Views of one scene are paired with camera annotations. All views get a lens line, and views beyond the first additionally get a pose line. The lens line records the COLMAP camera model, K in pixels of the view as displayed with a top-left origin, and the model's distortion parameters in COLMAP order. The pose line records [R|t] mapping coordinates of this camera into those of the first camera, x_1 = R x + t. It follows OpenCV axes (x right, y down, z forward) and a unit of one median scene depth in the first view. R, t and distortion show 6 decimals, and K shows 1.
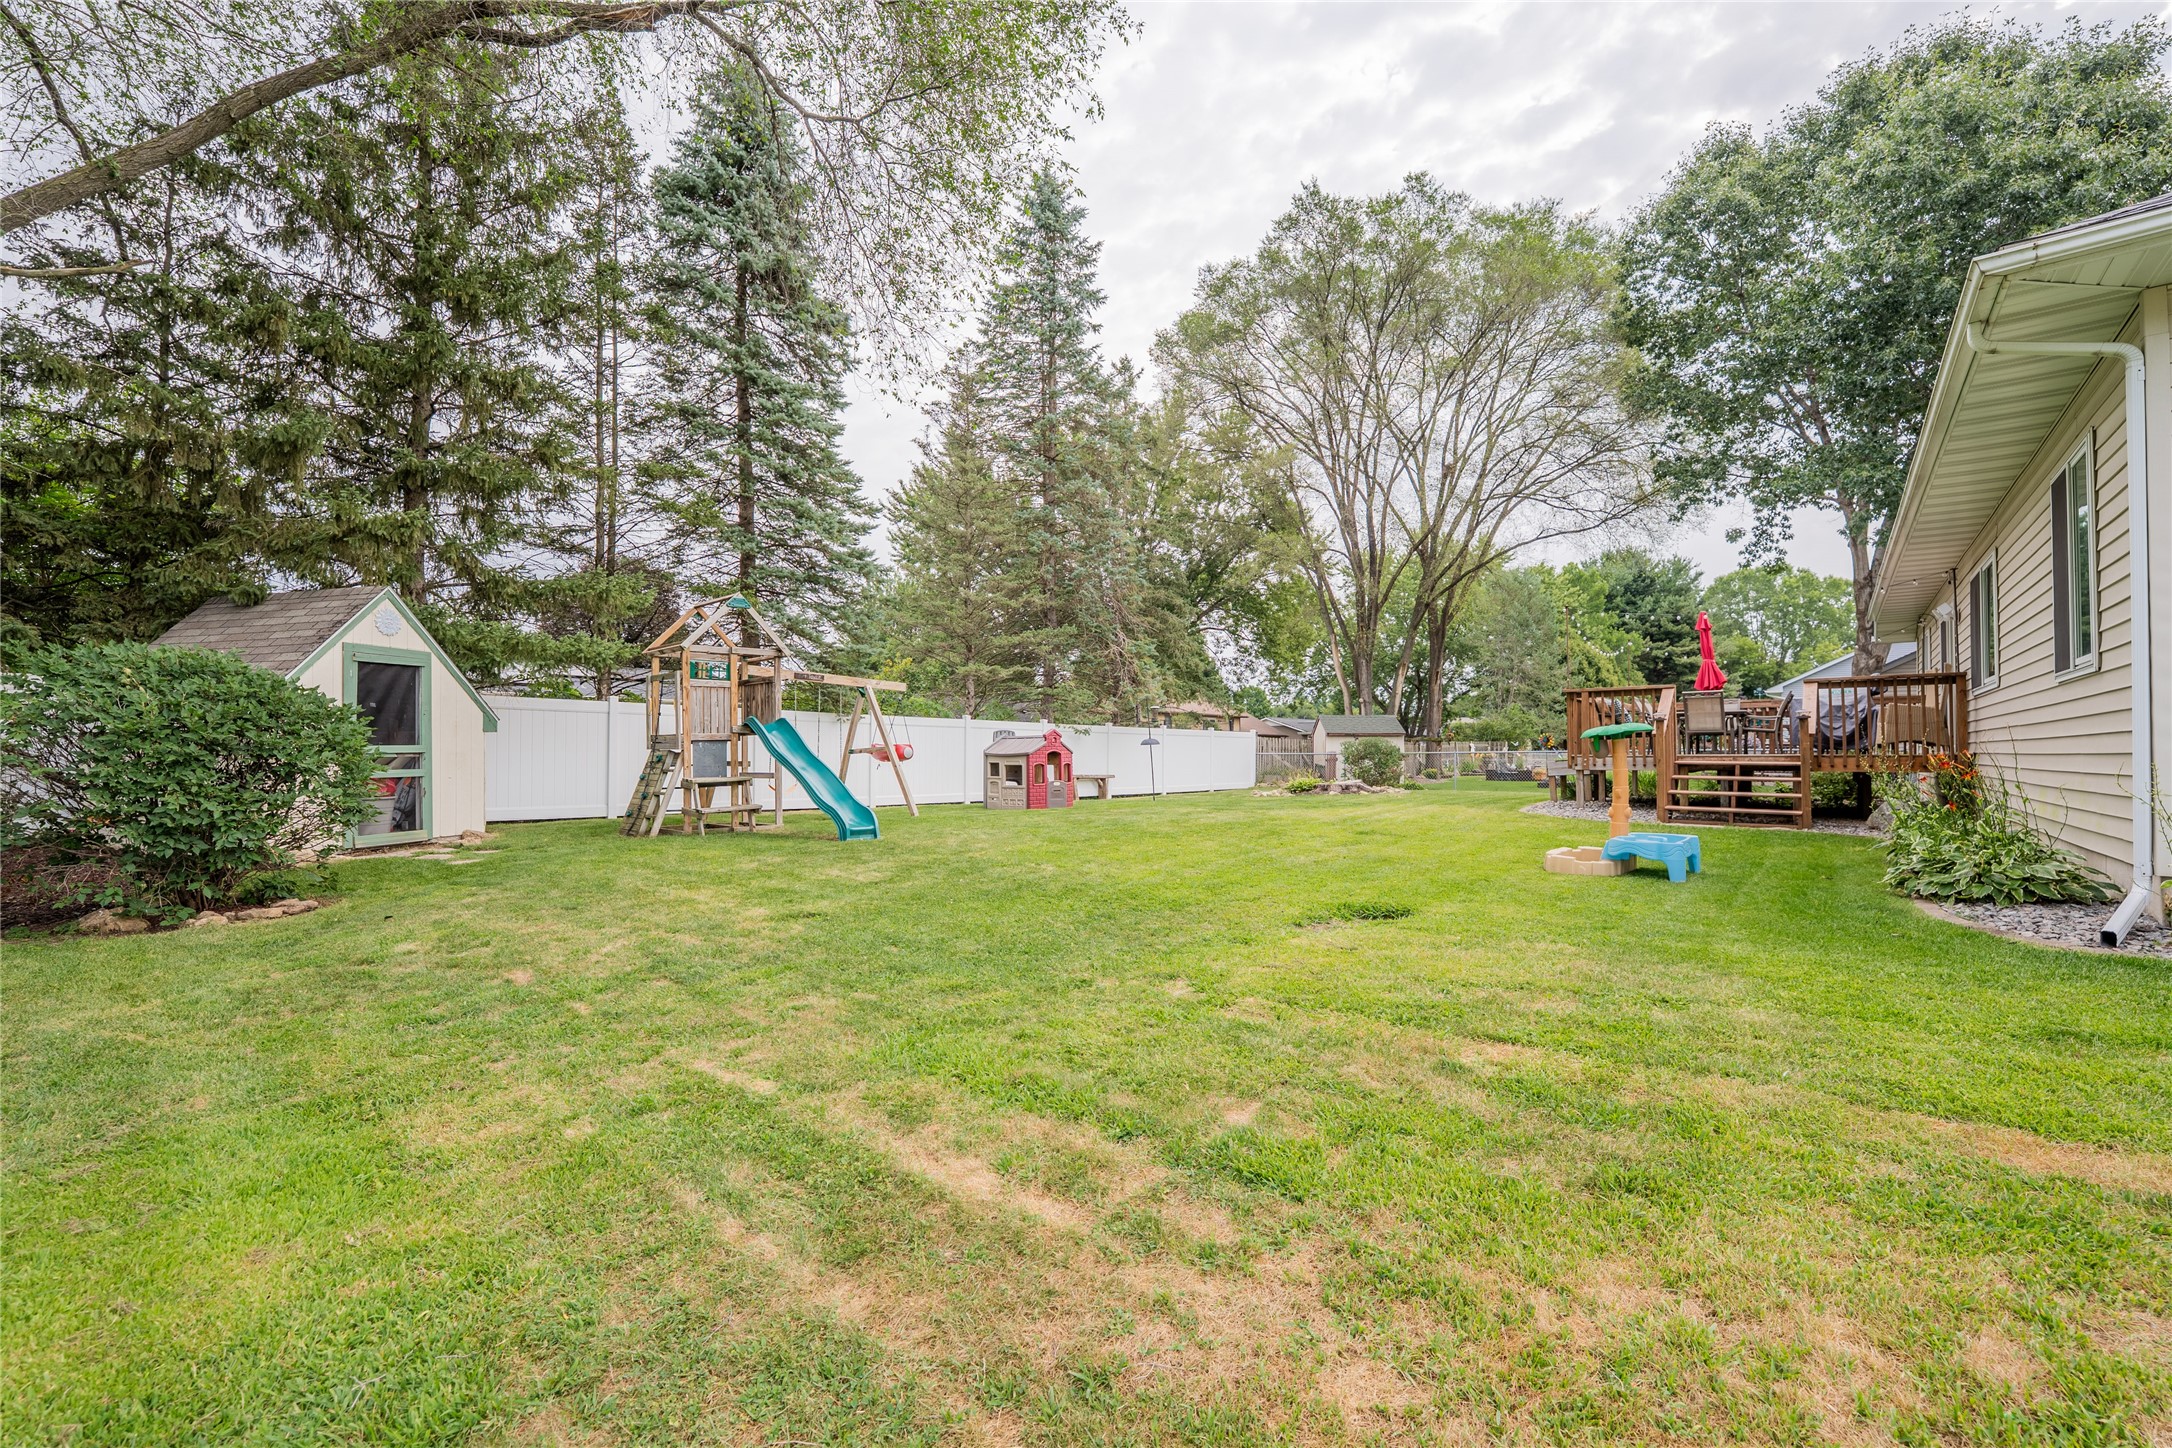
lens RADIAL K [[884.1, 0, 1086.0], [0, 884.1, 724.0], [0, 0, 1]] dist [-0.025821, 0.000572]
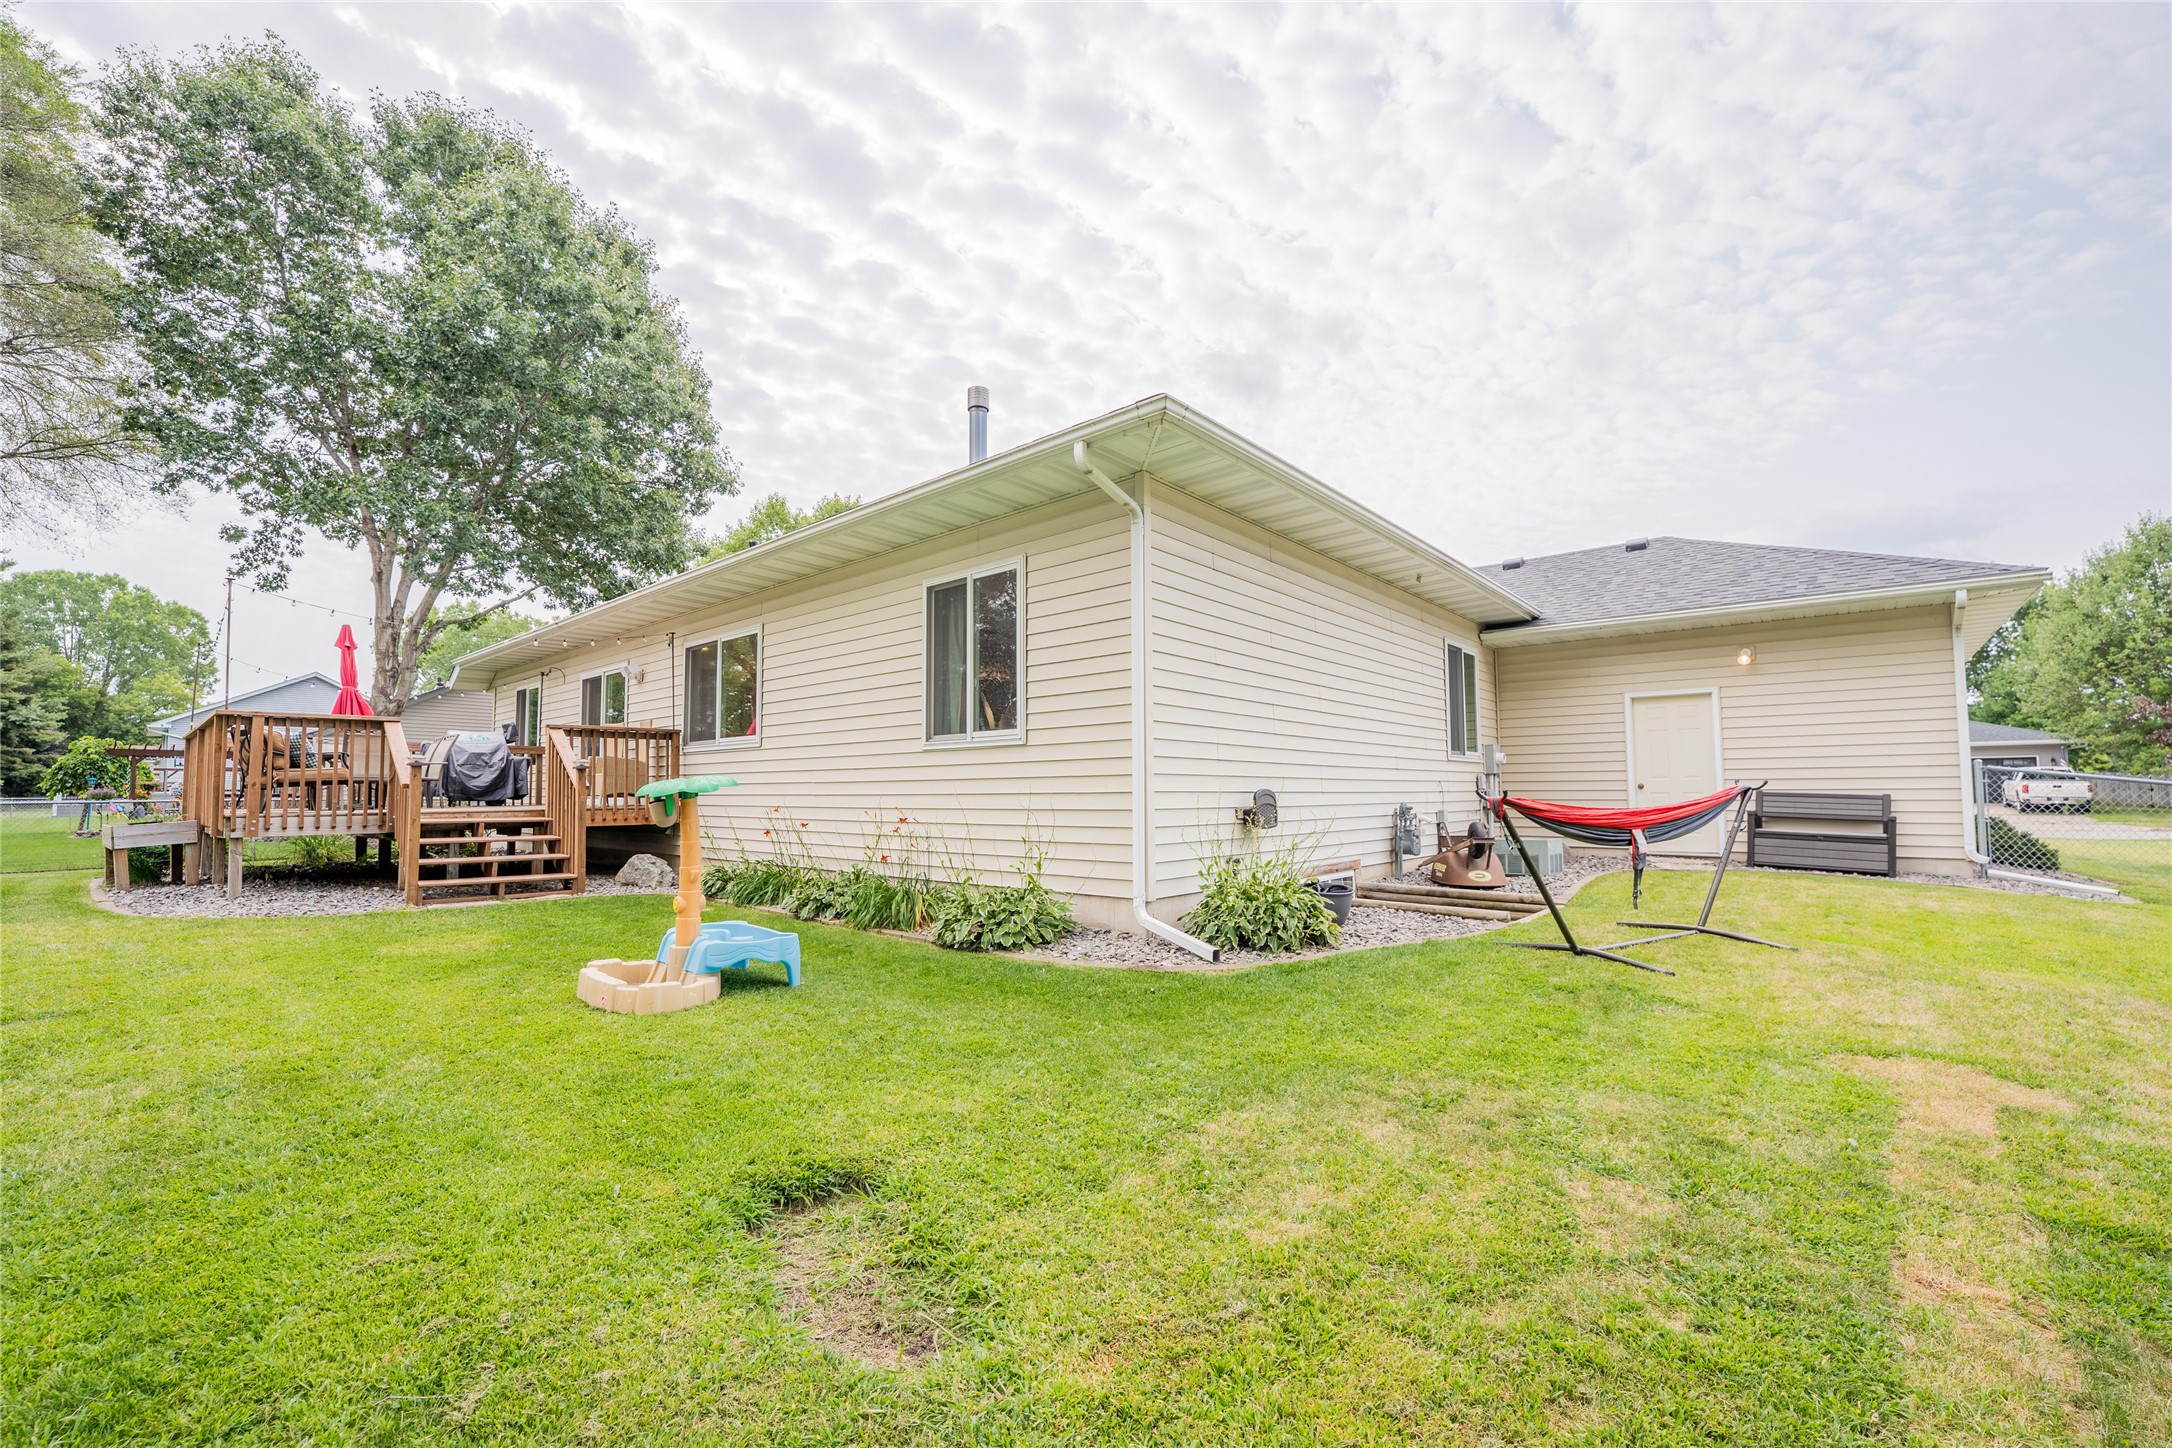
lens RADIAL K [[884.1, 0, 1086.0], [0, 884.1, 724.0], [0, 0, 1]] dist [-0.025821, 0.000572]
pose [[0.014745, 0.072919, 0.997229, -0.026918], [-0.021789, 0.997124, -0.072590, 0.000523], [-0.999654, -0.020658, 0.016291, 0.179762]]
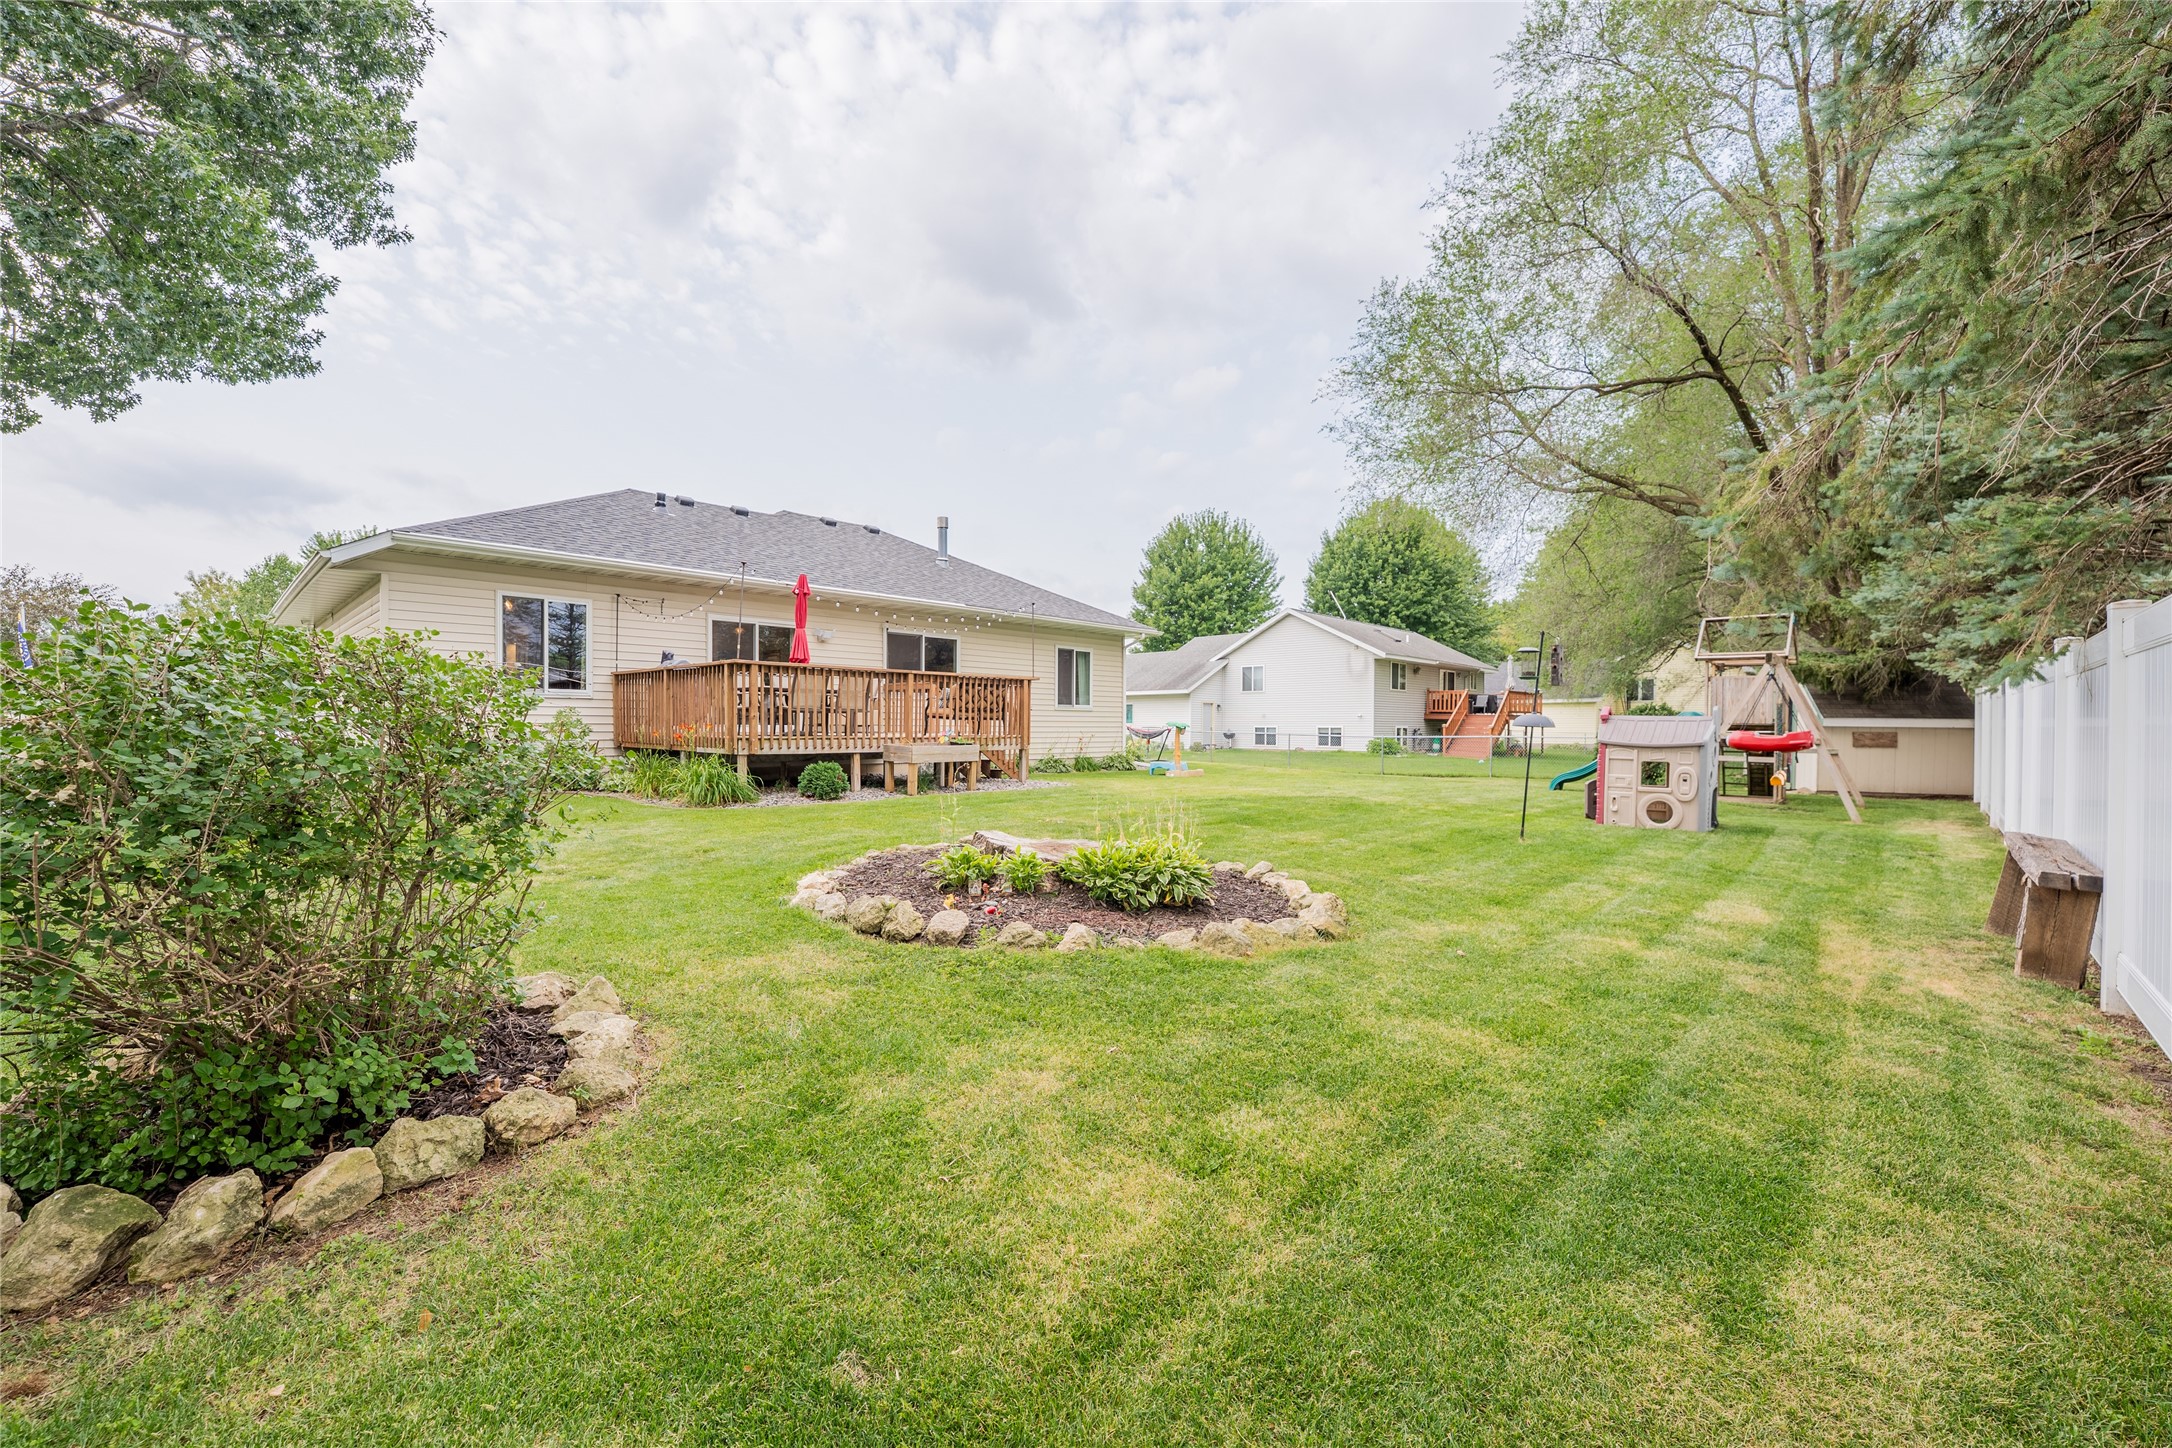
lens RADIAL K [[884.1, 0, 1086.0], [0, 884.1, 724.0], [0, 0, 1]] dist [-0.025821, 0.000572]
pose [[-0.996451, -0.019449, 0.081895, 0.176483], [-0.021583, 0.999448, -0.025251, 0.020282], [-0.081358, -0.026929, -0.996321, 1.009398]]
